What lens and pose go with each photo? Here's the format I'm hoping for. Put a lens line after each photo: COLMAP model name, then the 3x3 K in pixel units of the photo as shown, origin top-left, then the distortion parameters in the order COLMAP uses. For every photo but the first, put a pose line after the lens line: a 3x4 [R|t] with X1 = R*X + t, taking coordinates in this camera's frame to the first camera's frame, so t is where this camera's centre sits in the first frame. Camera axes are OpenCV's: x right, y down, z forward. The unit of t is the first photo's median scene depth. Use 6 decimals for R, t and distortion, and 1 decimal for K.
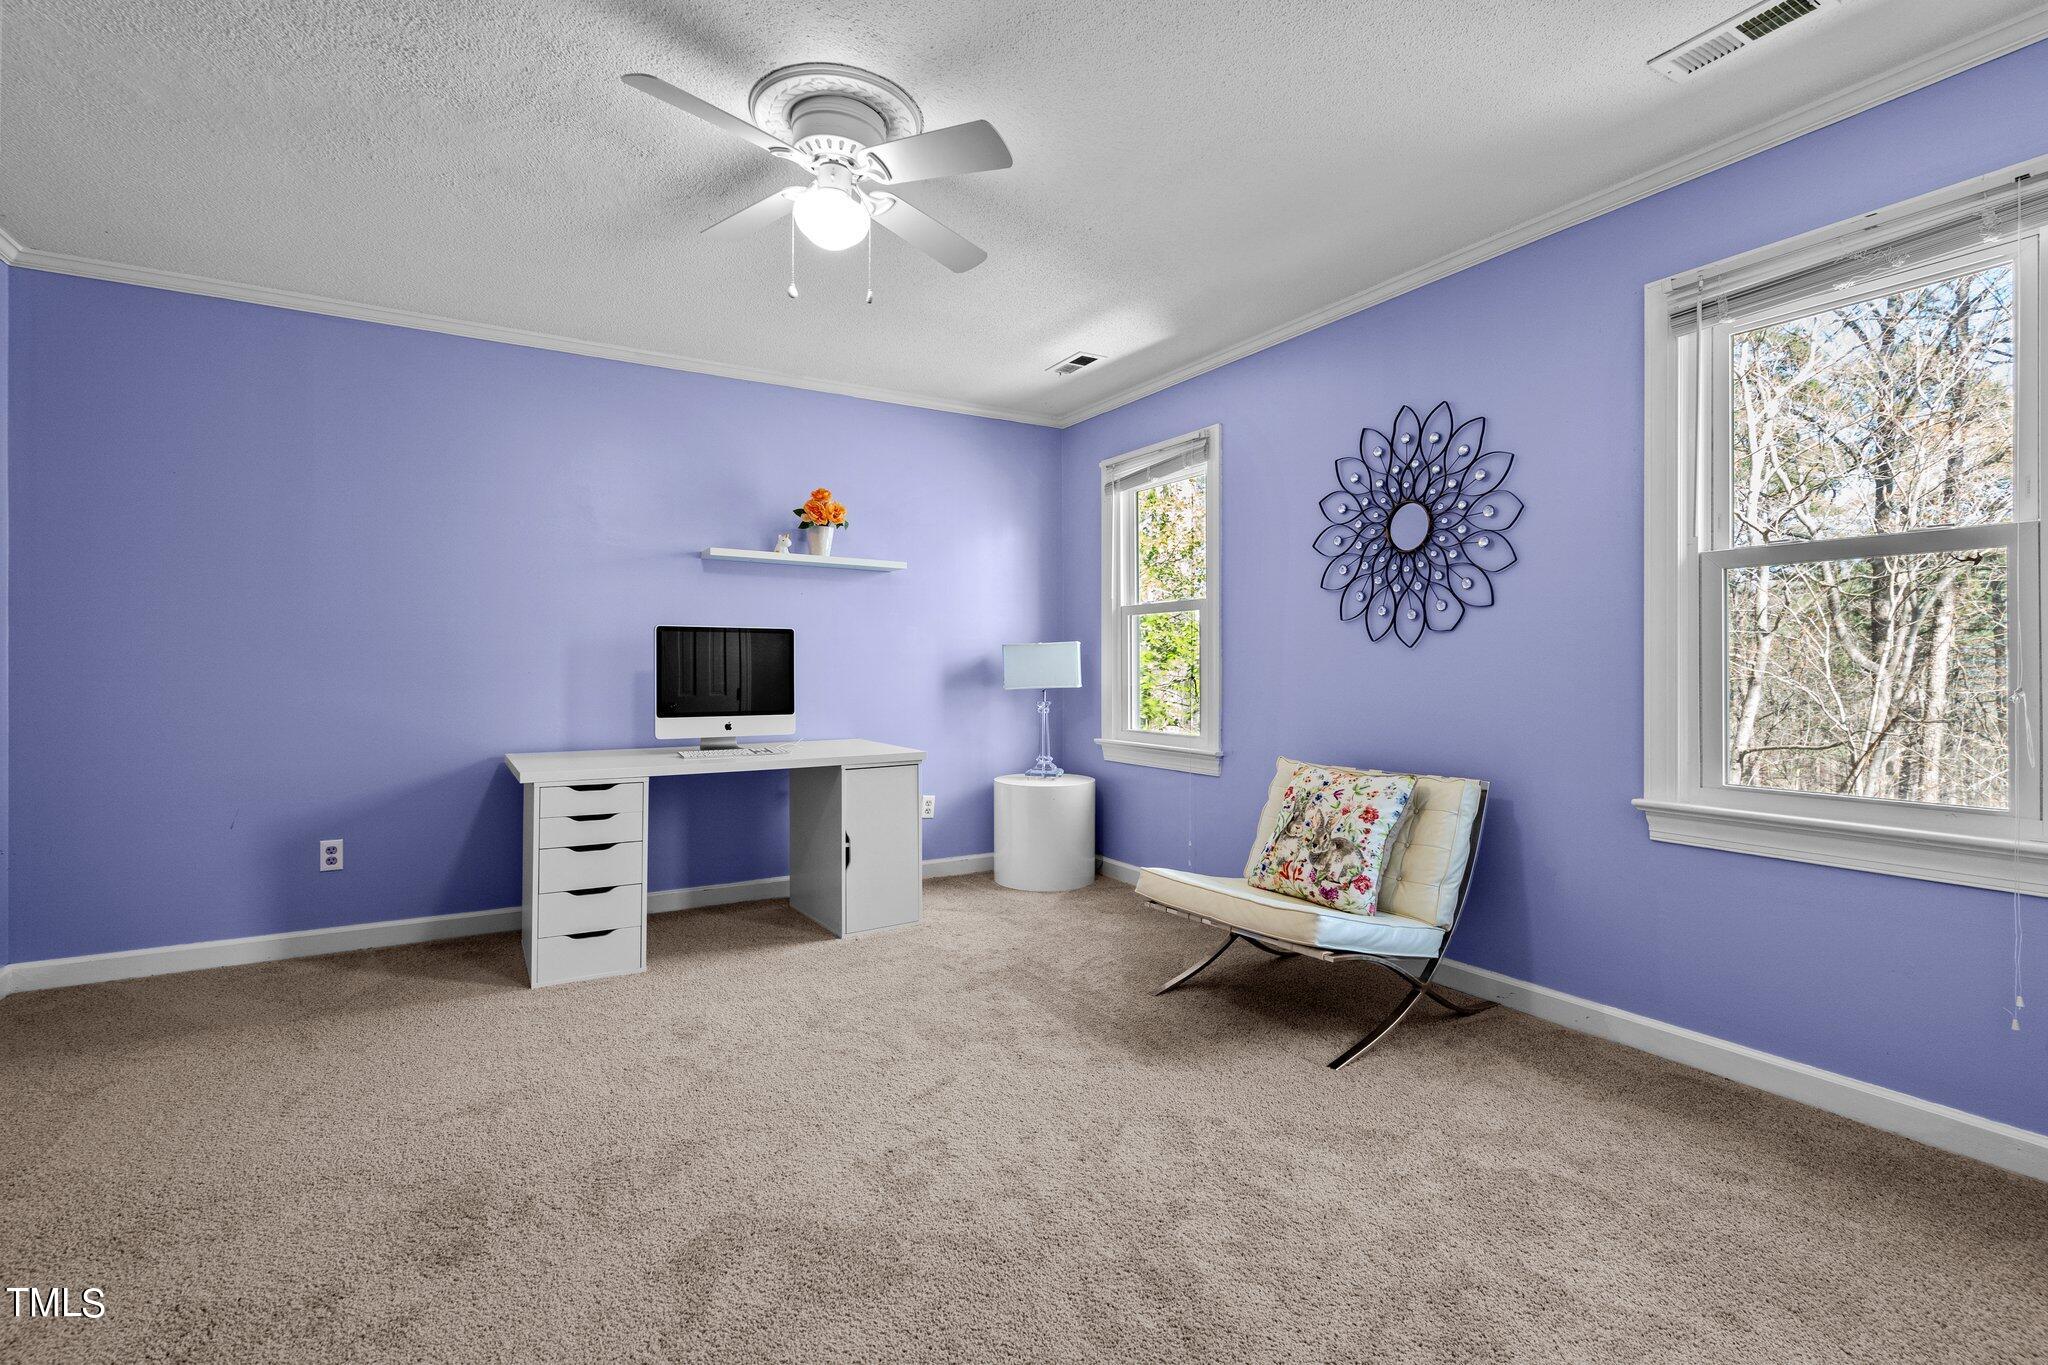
lens RADIAL K [[938.6, 0, 1025.3], [0, 938.6, 661.5], [0, 0, 1]] dist [-0.001454, 0.000193]
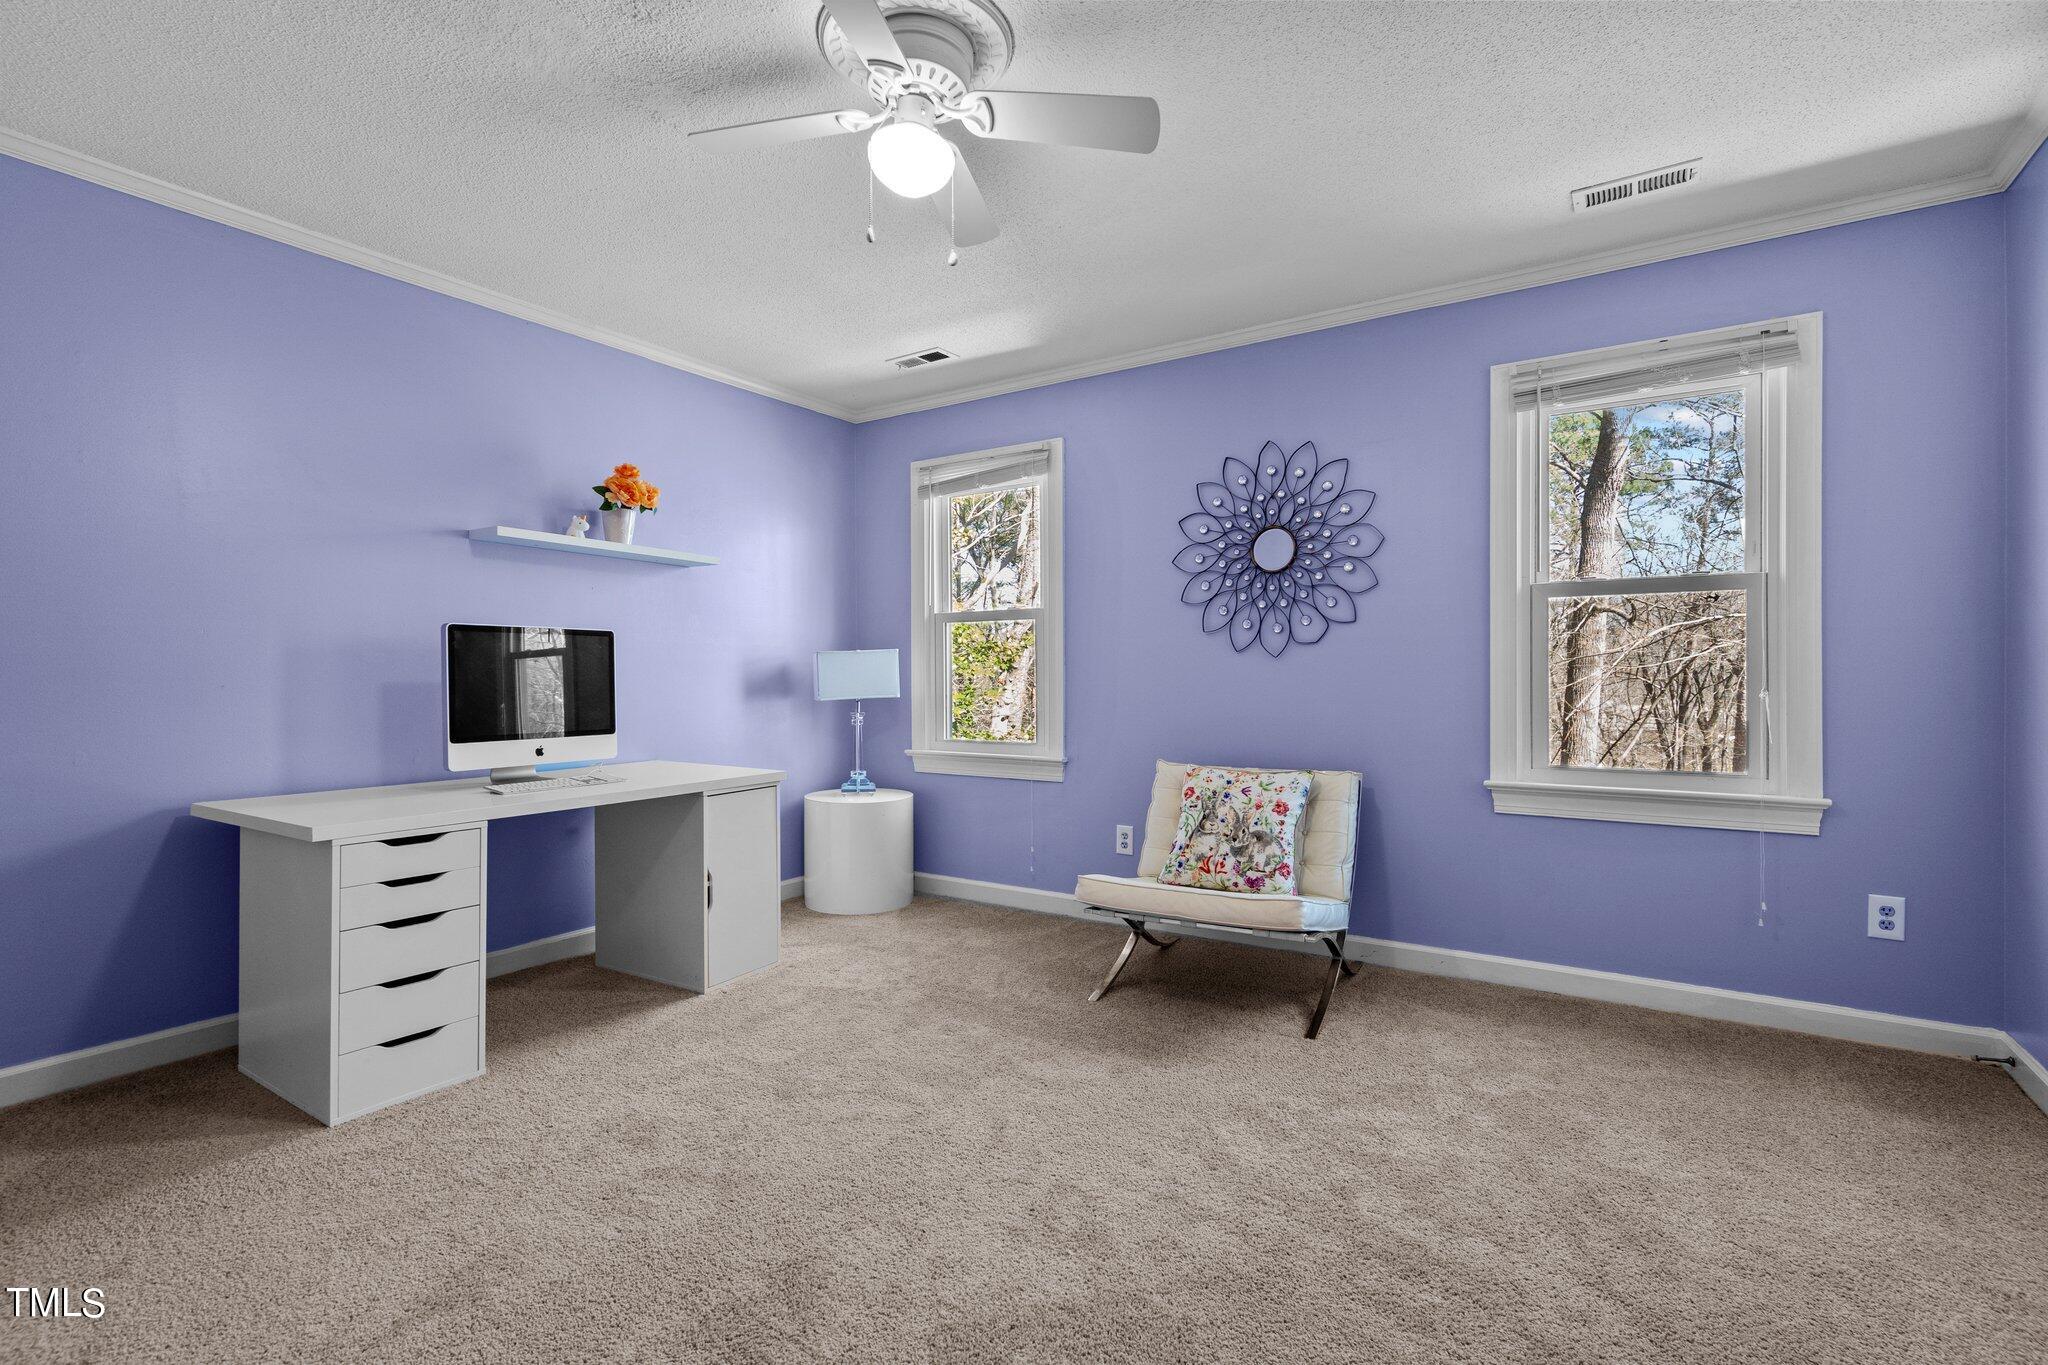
lens RADIAL K [[934.9, 0, 1031.9], [0, 934.9, 677.5], [0, 0, 1]] dist [-0.002024, 0.000409]
pose [[0.899539, -0.003978, 0.436821, -0.345568], [0.000401, 0.999966, 0.008281, -0.000297], [-0.436839, -0.007274, 0.899510, 0.122486]]
